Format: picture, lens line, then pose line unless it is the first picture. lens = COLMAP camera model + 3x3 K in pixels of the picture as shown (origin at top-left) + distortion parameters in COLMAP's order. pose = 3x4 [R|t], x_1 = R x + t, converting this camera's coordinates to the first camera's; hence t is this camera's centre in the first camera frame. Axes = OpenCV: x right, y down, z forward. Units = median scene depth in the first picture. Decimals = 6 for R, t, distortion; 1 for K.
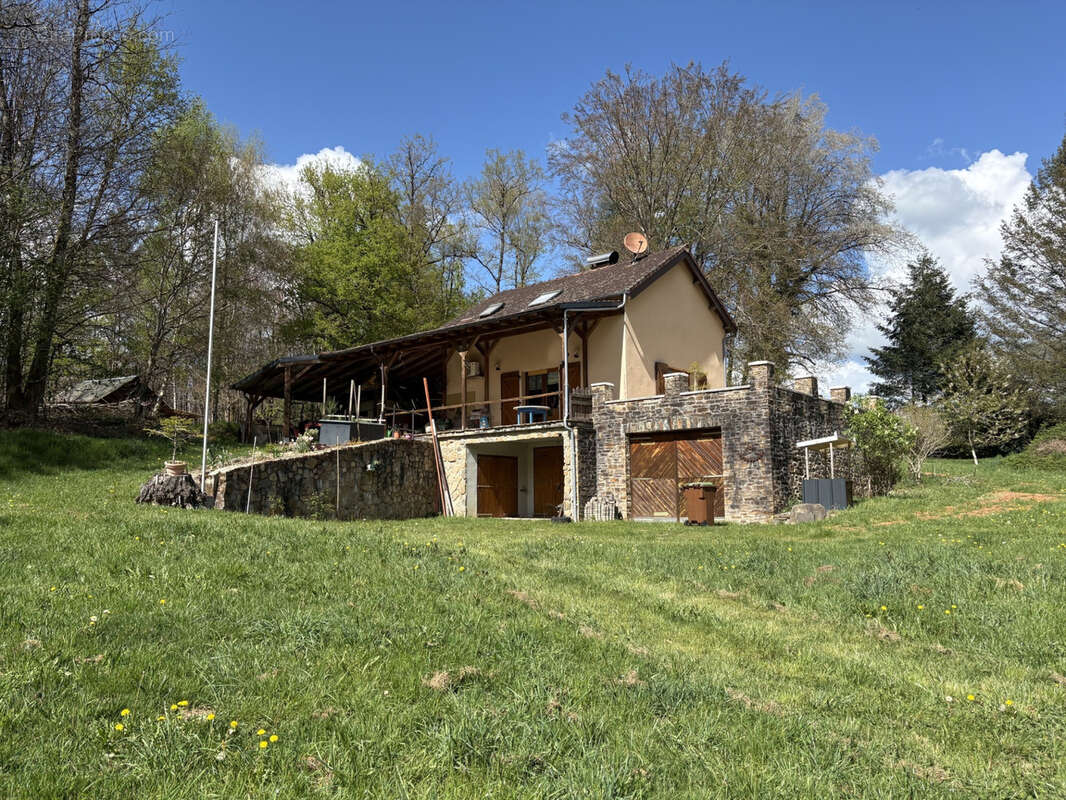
lens RADIAL K [[816.8, 0, 533.0], [0, 816.8, 400.0], [0, 0, 1]] dist [0.013914, -0.003930]
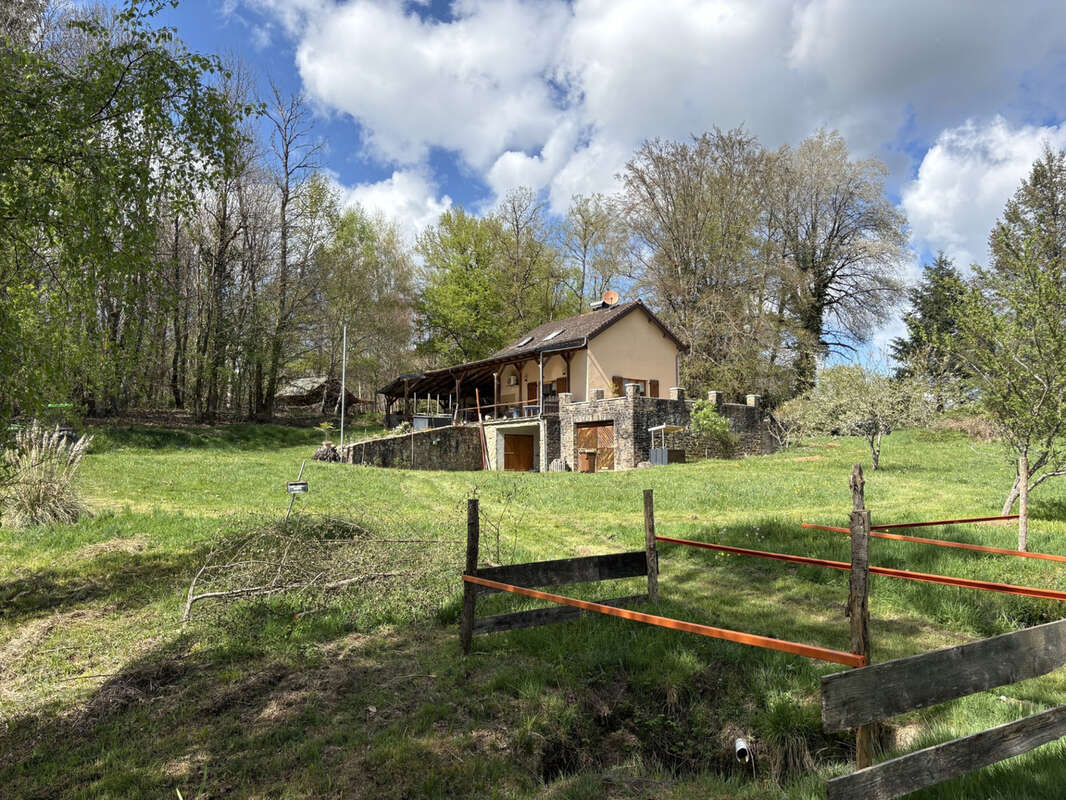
lens RADIAL K [[825.2, 0, 533.0], [0, 825.2, 400.0], [0, 0, 1]] dist [0.075359, -0.005294]
pose [[0.972555, -0.014945, -0.232191, 0.439069], [0.024081, 0.999041, 0.036559, -0.074285], [0.231422, -0.041147, 0.971983, -0.736408]]
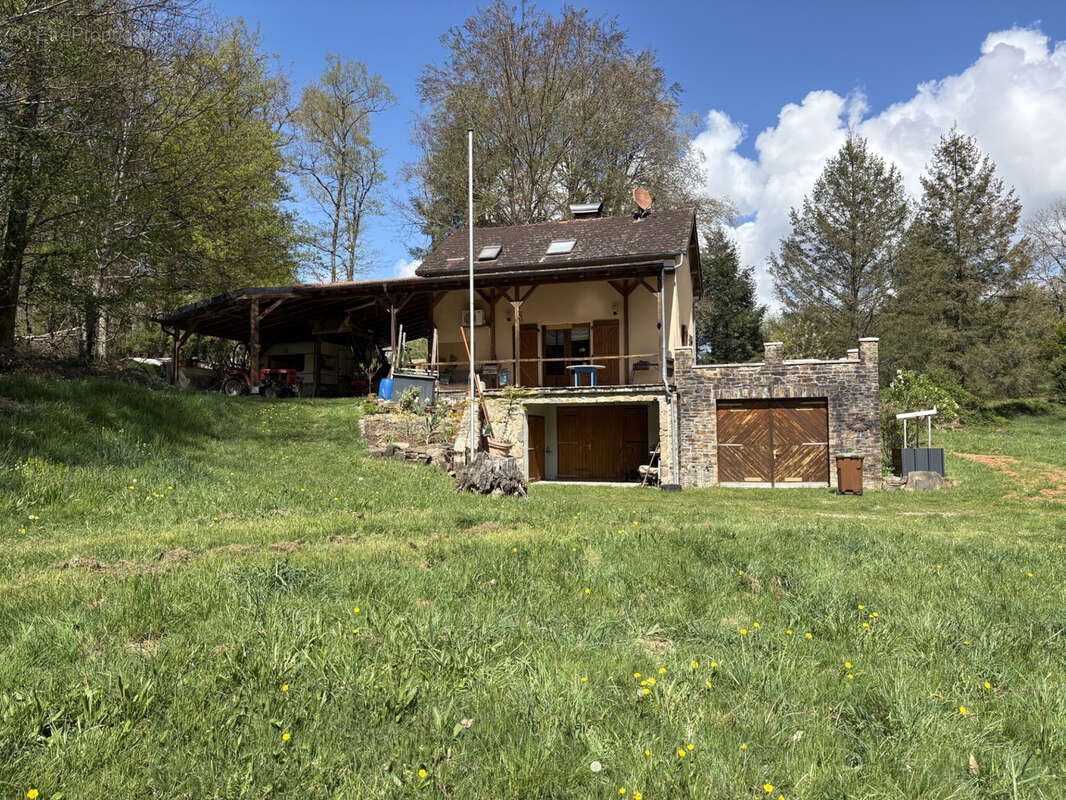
lens RADIAL K [[816.8, 0, 533.0], [0, 816.8, 400.0], [0, 0, 1]] dist [0.013914, -0.003930]
pose [[0.904512, 0.018510, 0.426047, -0.513036], [-0.051896, 0.996410, 0.066886, -0.013427], [-0.423279, -0.082609, 0.902225, 0.193137]]
